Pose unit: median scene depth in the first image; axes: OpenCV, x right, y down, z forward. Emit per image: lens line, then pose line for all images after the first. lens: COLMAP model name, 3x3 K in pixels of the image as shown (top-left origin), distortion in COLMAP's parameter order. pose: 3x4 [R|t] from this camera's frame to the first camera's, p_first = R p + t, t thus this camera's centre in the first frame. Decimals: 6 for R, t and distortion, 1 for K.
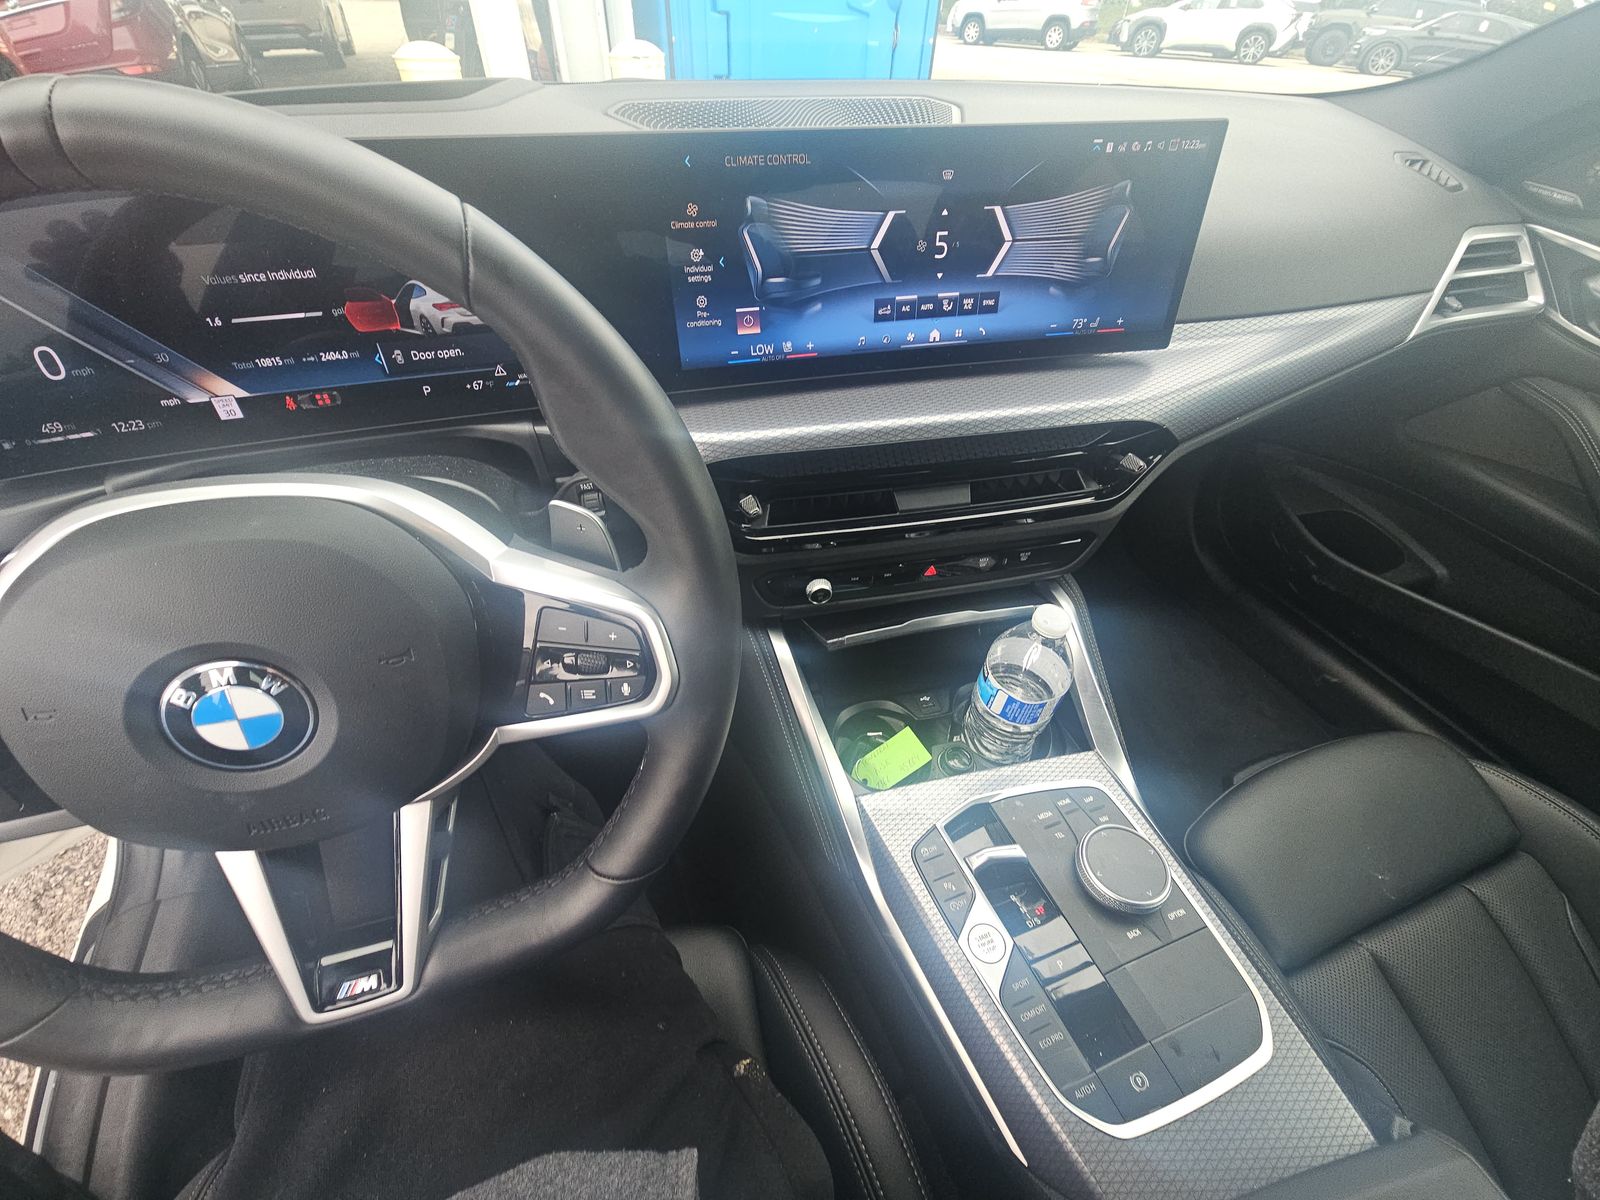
lens RADIAL K [[641.5, 0, 800.4], [0, 641.5, 603.4], [0, 0, 1]] dist [0.008203, -0.006144]
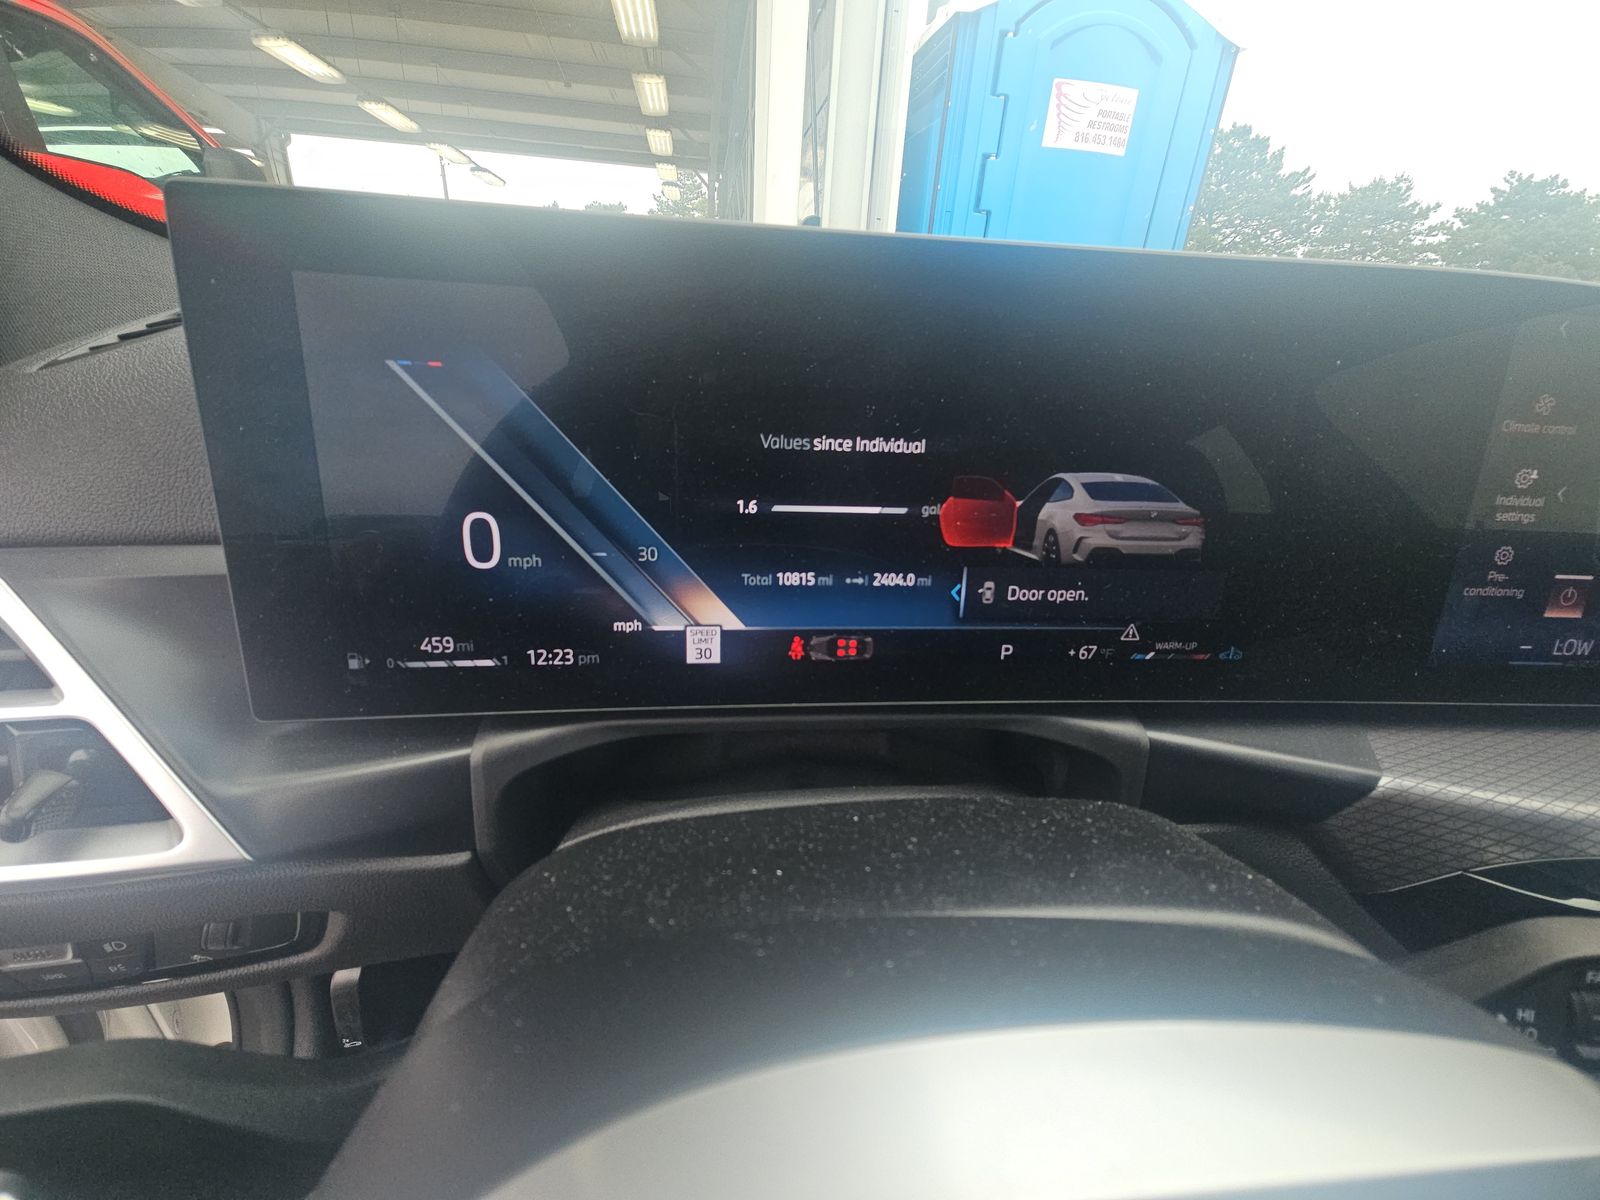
lens RADIAL K [[645.0, 0, 786.2], [0, 645.0, 615.0], [0, 0, 1]] dist [0.035091, -0.023402]
pose [[0.971668, 0.116838, -0.205449, -0.687003], [-0.179121, 0.931150, -0.317608, -0.156064], [0.154195, 0.345410, 0.925697, 0.462477]]
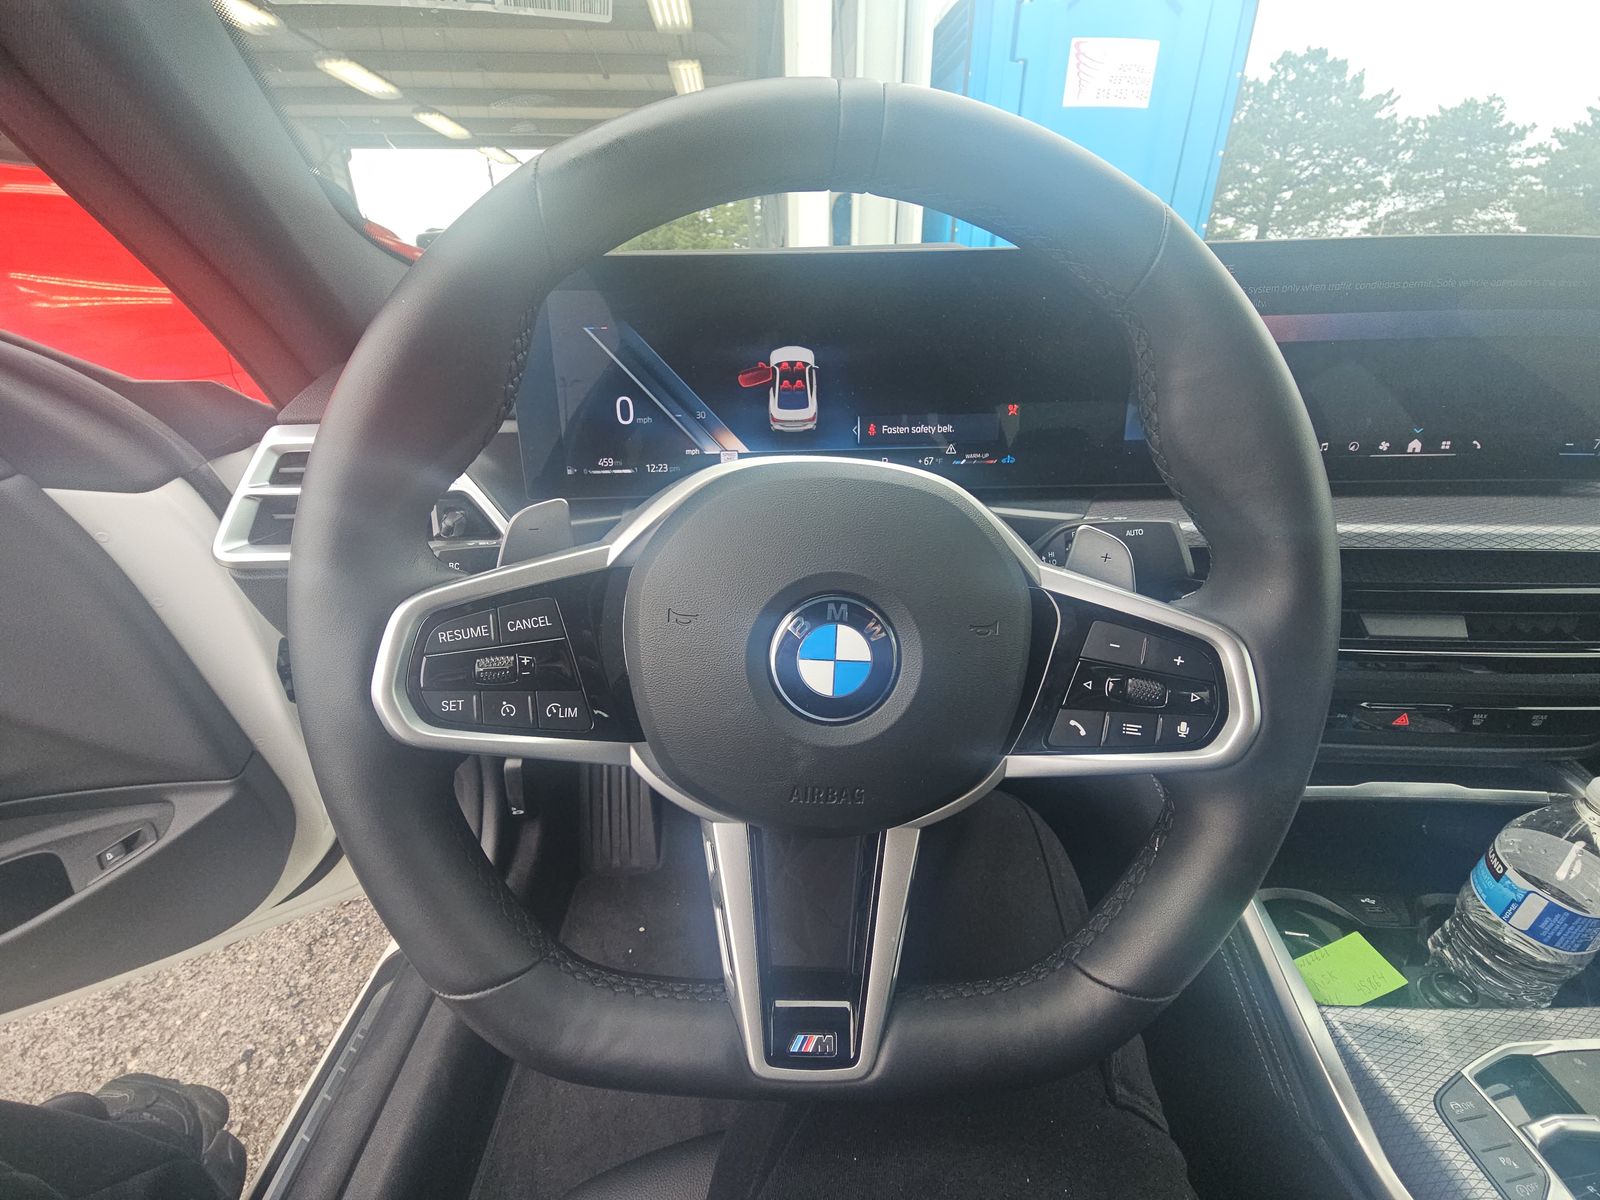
lens RADIAL K [[645.0, 0, 786.2], [0, 645.0, 615.0], [0, 0, 1]] dist [0.035091, -0.023402]
pose [[0.954769, 0.092138, -0.282713, -0.428840], [-0.172653, 0.945869, -0.274813, 0.250159], [0.242089, 0.311194, 0.918995, 0.044672]]
